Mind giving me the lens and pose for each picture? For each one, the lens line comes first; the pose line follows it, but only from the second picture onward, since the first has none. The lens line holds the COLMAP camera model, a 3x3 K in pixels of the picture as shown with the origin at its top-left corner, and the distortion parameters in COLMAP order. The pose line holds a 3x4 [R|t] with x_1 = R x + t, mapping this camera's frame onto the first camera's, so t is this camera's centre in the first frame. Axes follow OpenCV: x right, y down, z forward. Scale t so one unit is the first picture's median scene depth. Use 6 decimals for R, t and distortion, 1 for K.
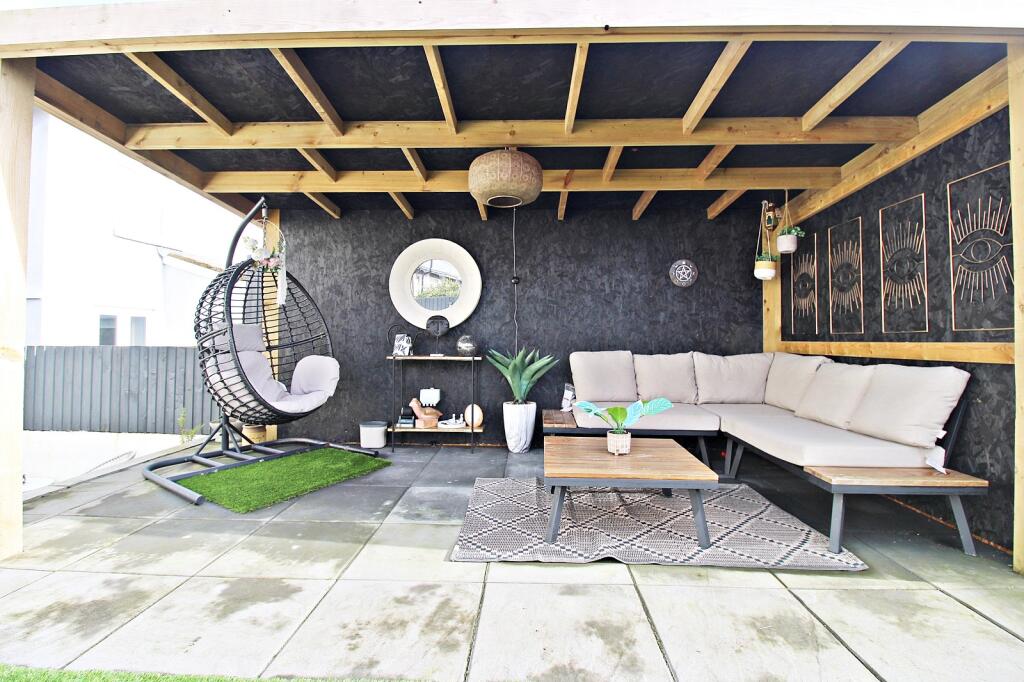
lens RADIAL K [[487.7, 0, 524.4], [0, 487.7, 322.3], [0, 0, 1]] dist [0.001836, -0.018093]
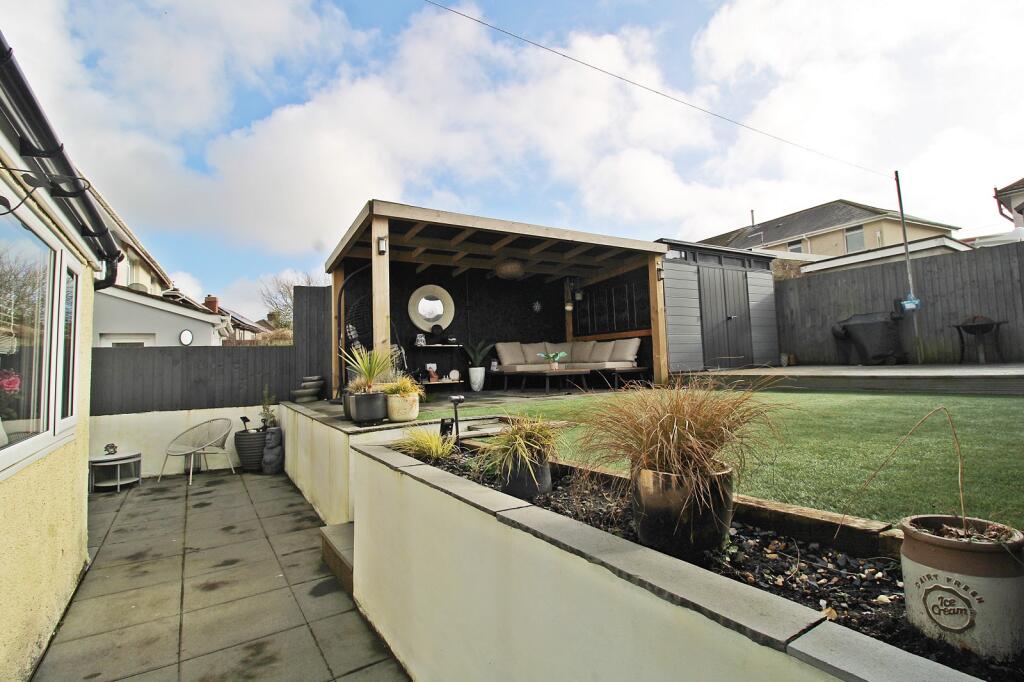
lens RADIAL K [[487.7, 0, 524.4], [0, 487.7, 322.3], [0, 0, 1]] dist [0.001836, -0.018093]
pose [[0.819735, 0.015533, 0.572532, -1.027393], [0.020695, 0.998176, -0.056711, 0.096777], [-0.572369, 0.058337, 0.817918, -0.807138]]
